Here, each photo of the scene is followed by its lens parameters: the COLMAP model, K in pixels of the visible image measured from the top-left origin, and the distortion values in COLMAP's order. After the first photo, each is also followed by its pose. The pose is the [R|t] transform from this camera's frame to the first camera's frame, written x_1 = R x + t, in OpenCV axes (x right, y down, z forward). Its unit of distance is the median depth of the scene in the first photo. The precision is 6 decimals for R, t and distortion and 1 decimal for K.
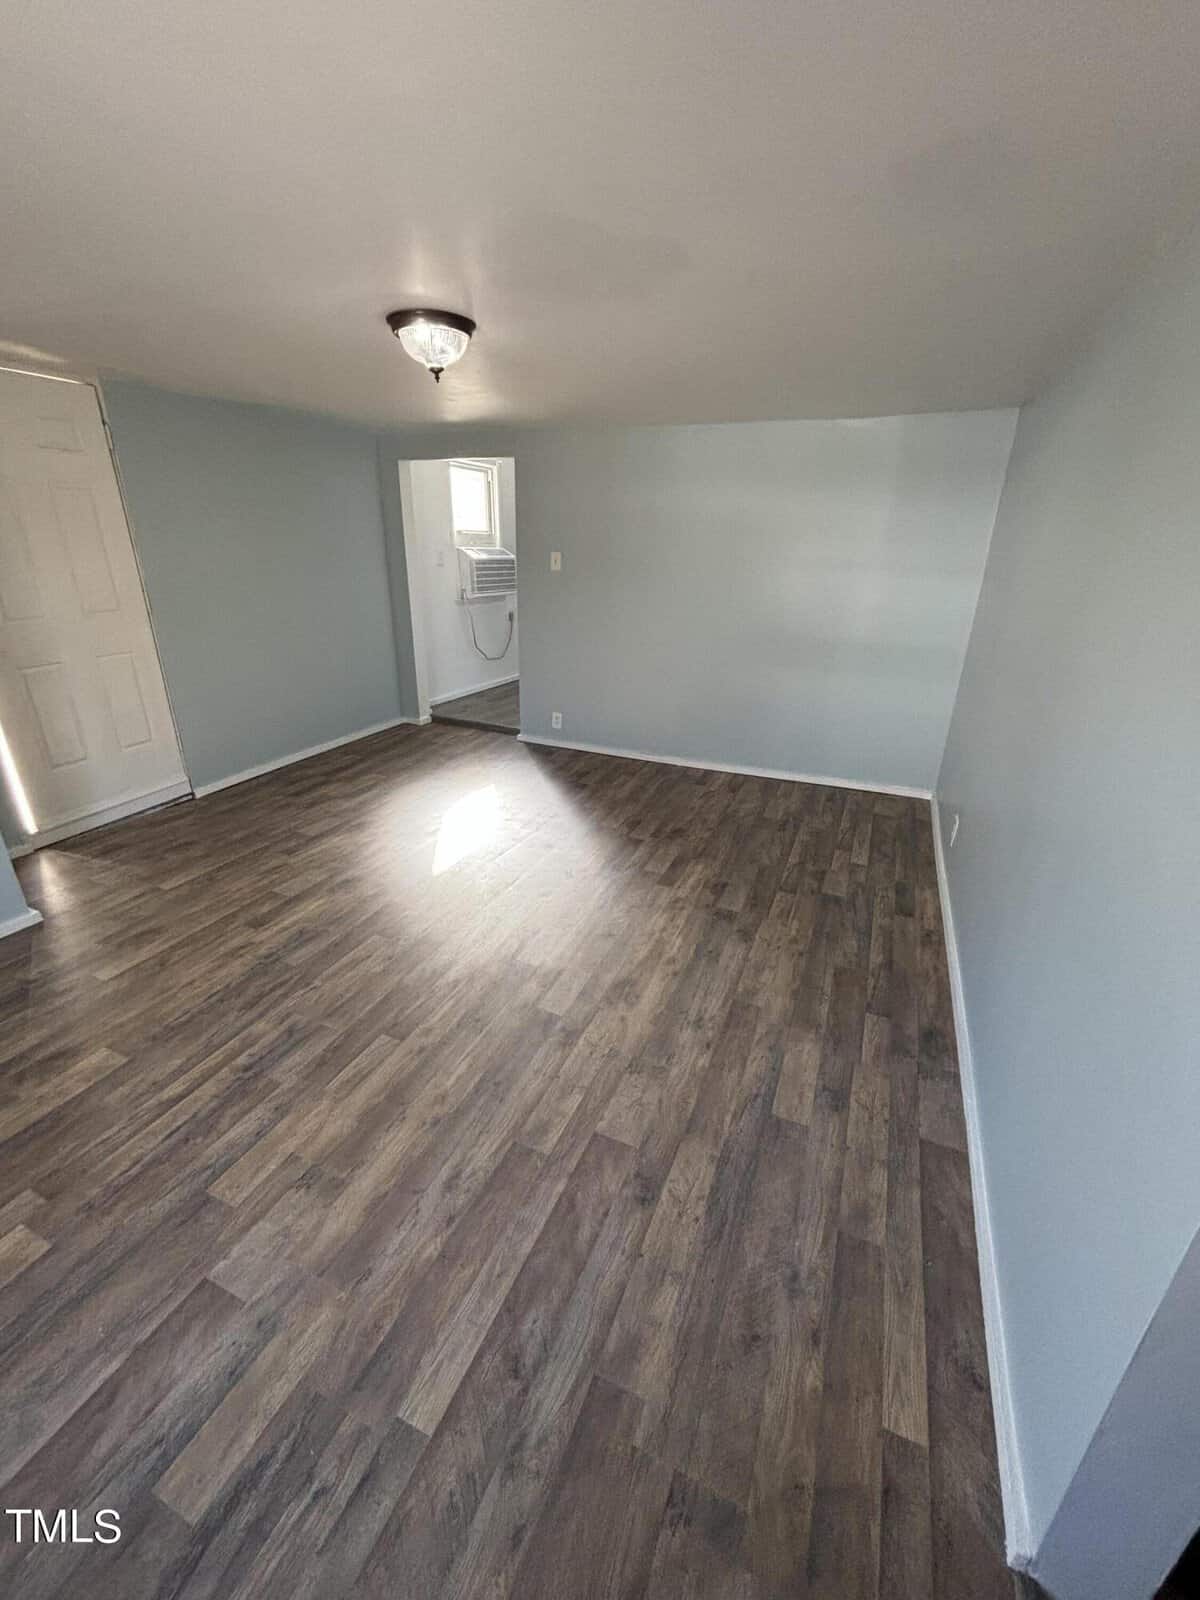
lens RADIAL K [[651.0, 0, 599.2], [0, 651.0, 800.4], [0, 0, 1]] dist [0.003113, 0.002385]
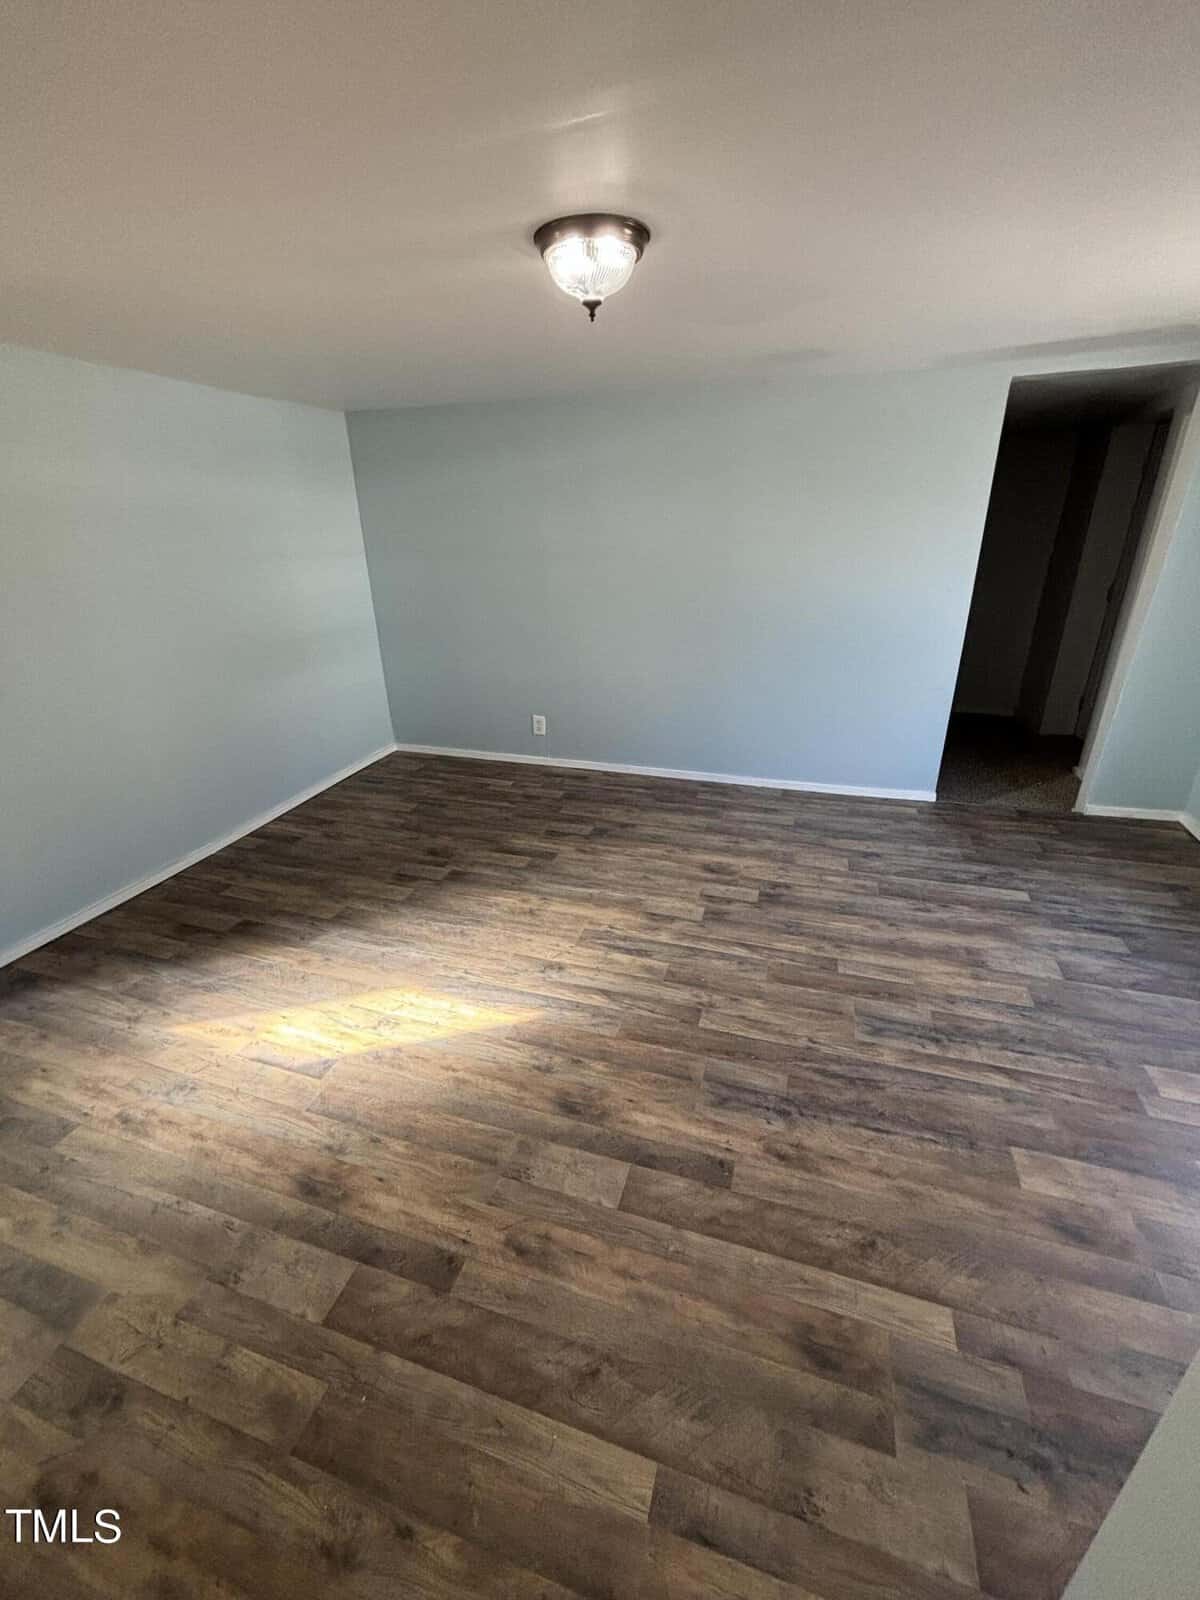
lens RADIAL K [[651.0, 0, 596.8], [0, 651.0, 793.1], [0, 0, 1]] dist [0.003113, 0.002385]
pose [[-0.099216, -0.394771, 0.913407, -1.247546], [0.392500, 0.827983, 0.400485, -0.525757], [-0.914385, 0.398247, 0.072798, 1.235318]]
